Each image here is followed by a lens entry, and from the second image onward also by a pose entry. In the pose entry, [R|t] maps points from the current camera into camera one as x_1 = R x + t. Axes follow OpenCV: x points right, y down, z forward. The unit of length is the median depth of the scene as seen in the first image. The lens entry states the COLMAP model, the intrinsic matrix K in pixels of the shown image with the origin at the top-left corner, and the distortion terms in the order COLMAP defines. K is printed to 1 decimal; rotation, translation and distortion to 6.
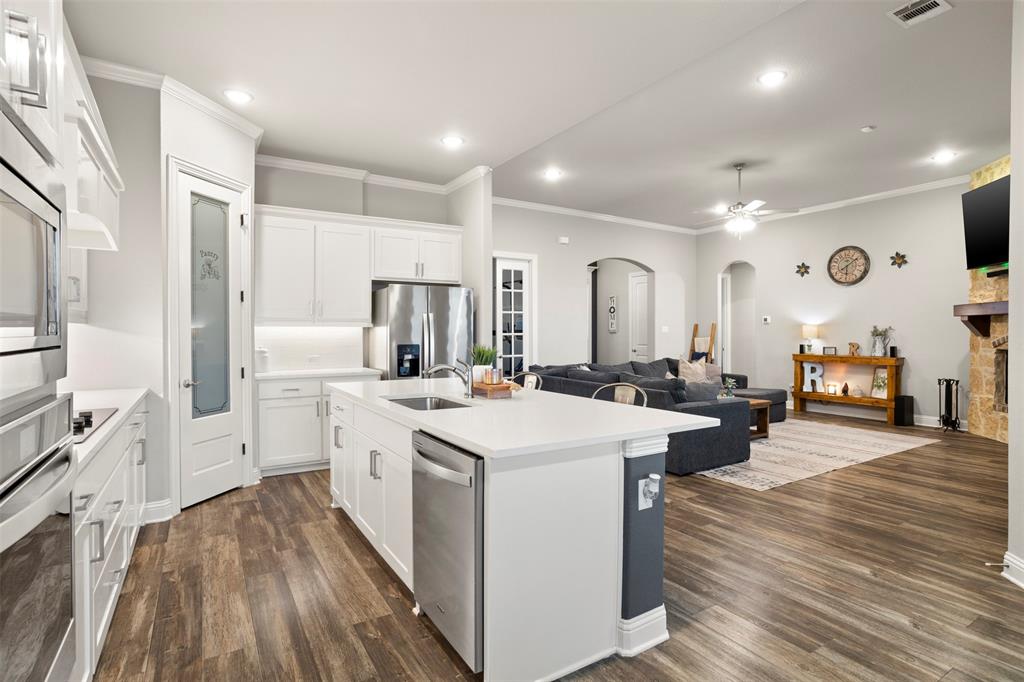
lens RADIAL K [[513.3, 0, 511.6], [0, 513.3, 335.6], [0, 0, 1]] dist [-0.053025, 0.028320]
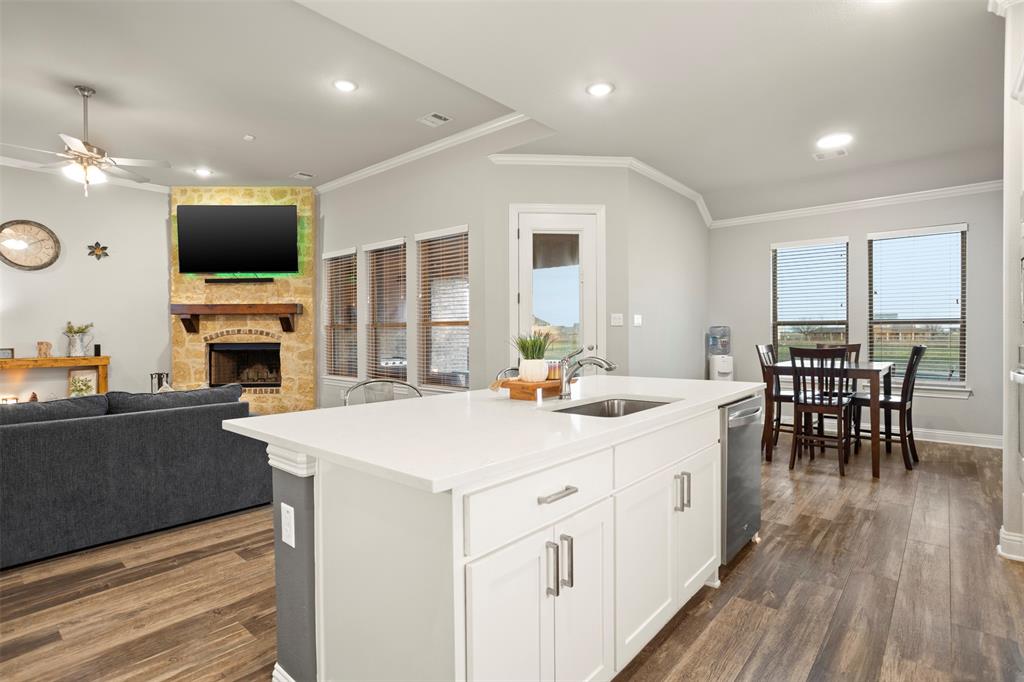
lens RADIAL K [[506.7, 0, 508.0], [0, 506.7, 332.6], [0, 0, 1]] dist [-0.000191, 0.000800]
pose [[-0.298664, 0.001178, 0.954358, -0.602275], [0.011780, 0.999928, 0.002452, 0.010876], [-0.954286, 0.011975, -0.298656, 0.976565]]
